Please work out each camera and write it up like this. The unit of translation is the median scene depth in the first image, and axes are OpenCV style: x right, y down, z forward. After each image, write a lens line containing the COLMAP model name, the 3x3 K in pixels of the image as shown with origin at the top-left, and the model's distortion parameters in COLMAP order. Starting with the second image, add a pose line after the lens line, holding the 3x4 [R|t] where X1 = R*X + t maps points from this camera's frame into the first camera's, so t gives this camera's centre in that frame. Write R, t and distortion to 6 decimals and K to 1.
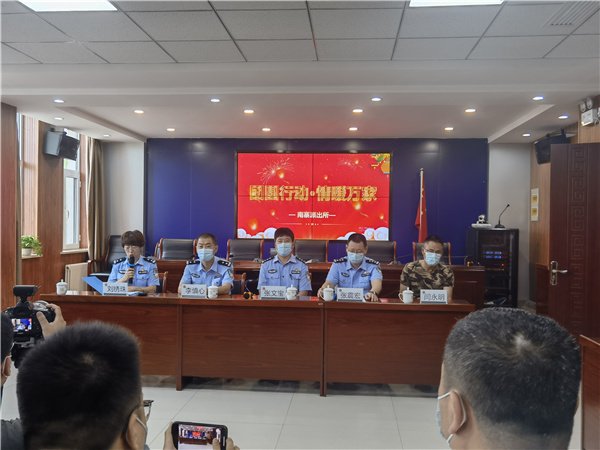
lens RADIAL K [[569.8, 0, 300.0], [0, 569.8, 225.0], [0, 0, 1]] dist [0.005839, 0.004236]
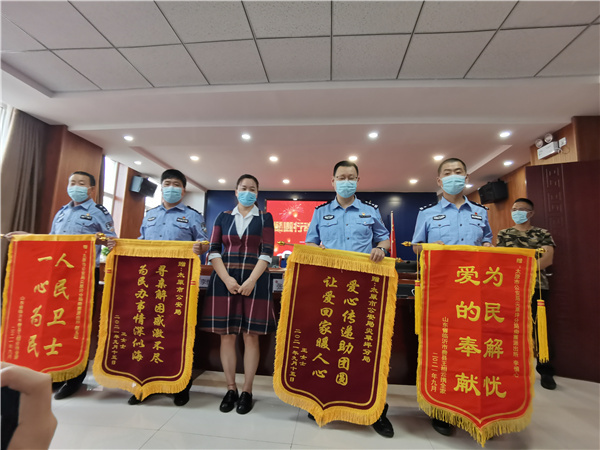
lens RADIAL K [[299.7, 0, 300.4], [0, 299.7, 238.5], [0, 0, 1]] dist [0.001489, 0.000778]
pose [[0.999666, 0.023153, -0.011474, -0.010984], [-0.024147, 0.995115, -0.095727, 0.055350], [0.009201, 0.095972, 0.995341, 0.269228]]
